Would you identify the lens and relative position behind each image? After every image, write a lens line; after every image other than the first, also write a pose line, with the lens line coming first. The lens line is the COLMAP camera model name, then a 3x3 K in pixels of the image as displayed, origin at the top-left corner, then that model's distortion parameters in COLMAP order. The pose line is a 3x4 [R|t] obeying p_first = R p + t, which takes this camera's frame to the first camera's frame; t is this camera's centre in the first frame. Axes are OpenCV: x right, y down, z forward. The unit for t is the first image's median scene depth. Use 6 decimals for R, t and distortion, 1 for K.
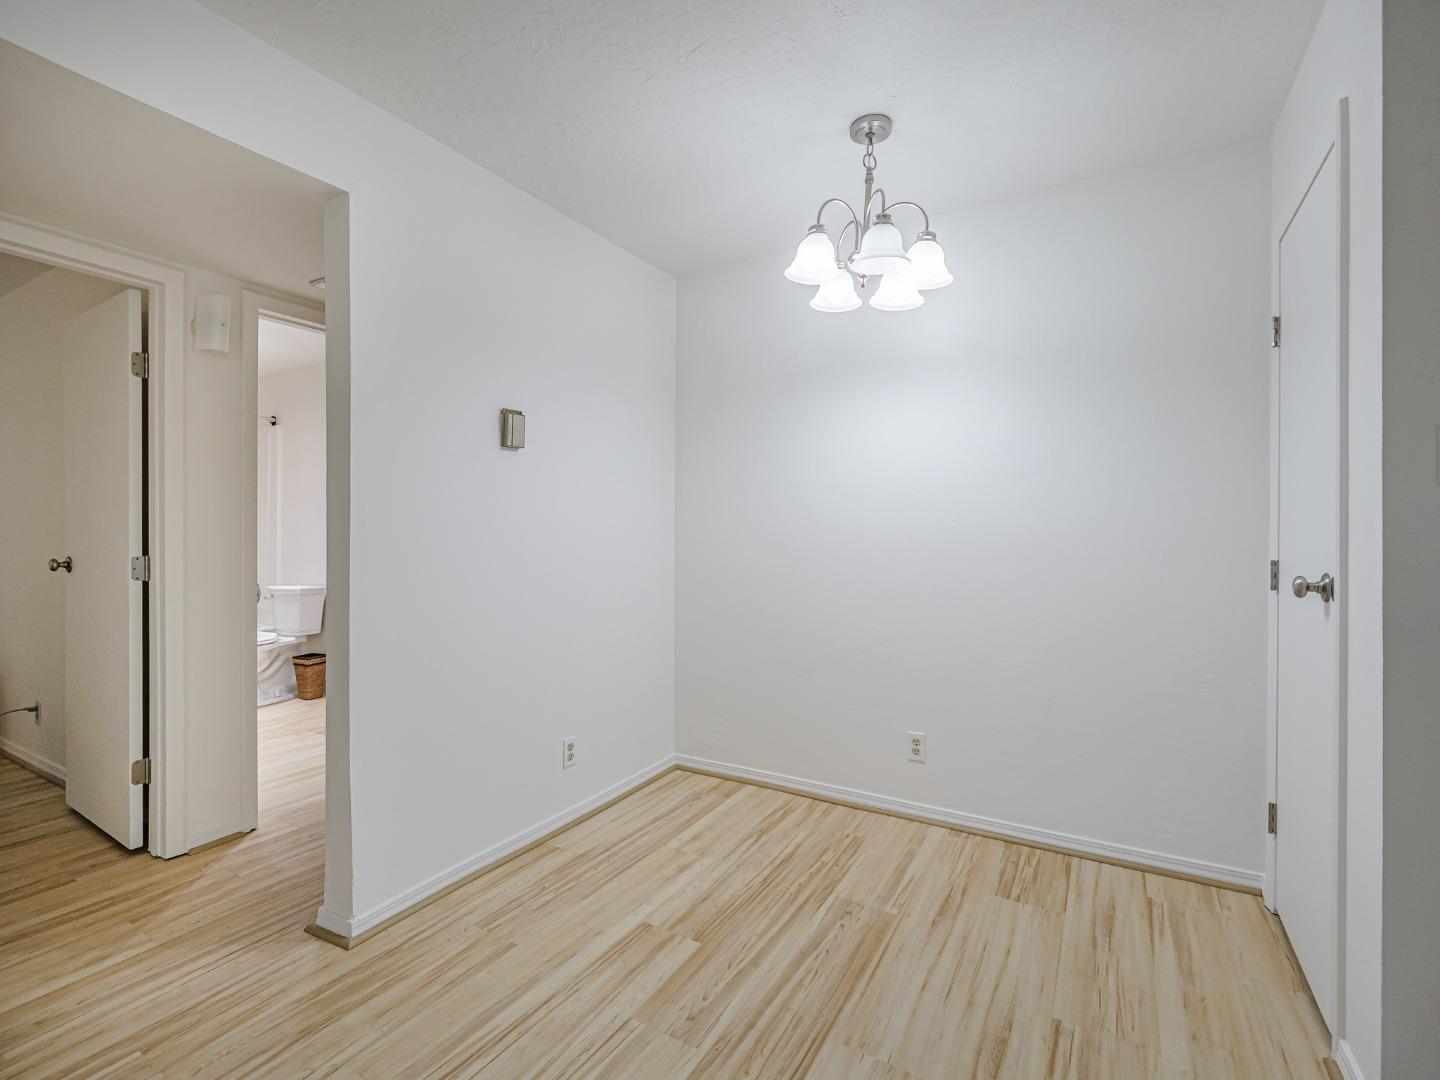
lens RADIAL K [[679.6, 0, 715.1], [0, 679.6, 525.0], [0, 0, 1]] dist [-0.001600, -0.000452]
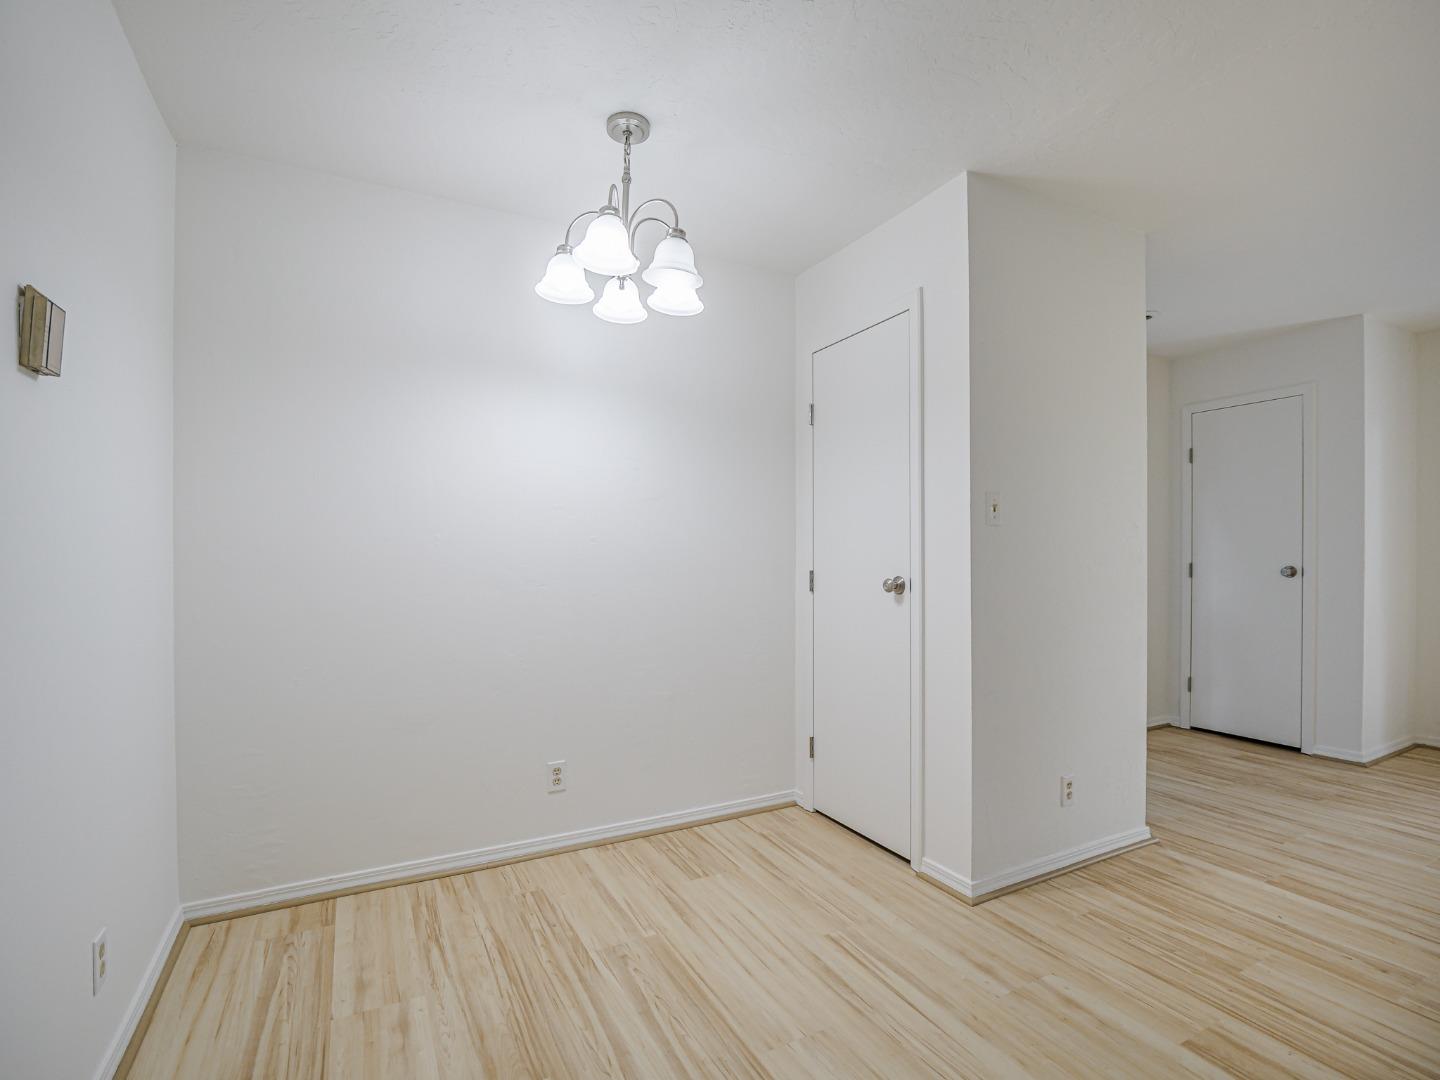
lens RADIAL K [[689.8, 0, 716.5], [0, 689.8, 545.7], [0, 0, 1]] dist [-0.016527, -0.000486]
pose [[0.520020, 0.011602, 0.854075, -0.483088], [-0.001531, 0.999919, -0.012651, 0.016469], [-0.854153, 0.005271, 0.519996, 0.352603]]
